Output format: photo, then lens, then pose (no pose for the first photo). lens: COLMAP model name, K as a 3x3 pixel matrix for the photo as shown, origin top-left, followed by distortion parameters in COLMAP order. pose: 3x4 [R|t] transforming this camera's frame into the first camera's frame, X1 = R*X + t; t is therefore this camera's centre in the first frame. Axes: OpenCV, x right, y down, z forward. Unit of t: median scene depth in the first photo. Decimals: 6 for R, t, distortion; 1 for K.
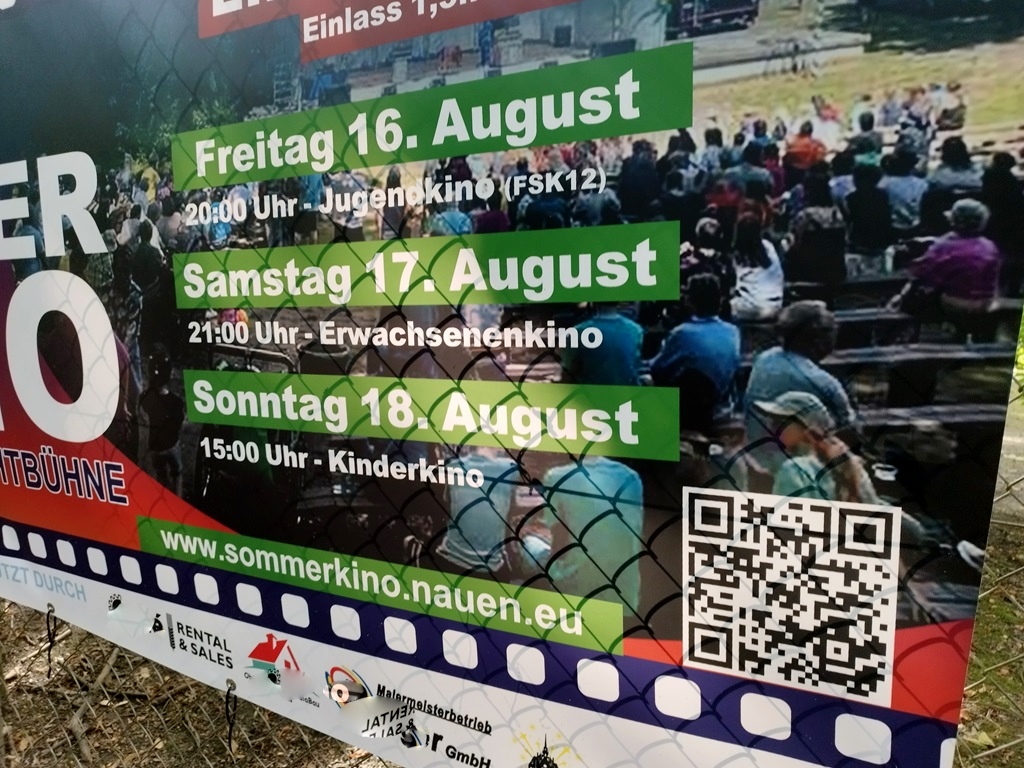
lens RADIAL K [[703.6, 0, 511.6], [0, 703.6, 387.0], [0, 0, 1]] dist [0.006289, -0.004285]
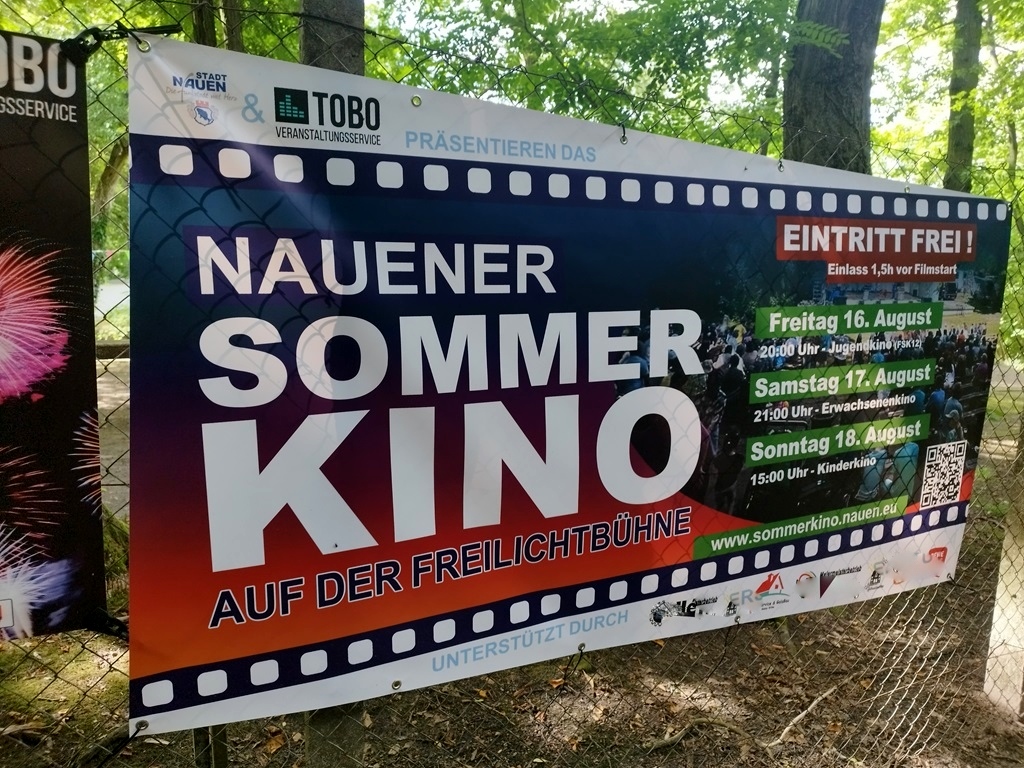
lens RADIAL K [[703.6, 0, 511.9], [0, 703.6, 382.3], [0, 0, 1]] dist [0.006289, -0.004285]
pose [[0.617536, -0.096123, 0.780647, -2.554796], [0.093854, 0.994418, 0.048202, -0.353946], [-0.780923, 0.043501, 0.623110, 0.430458]]
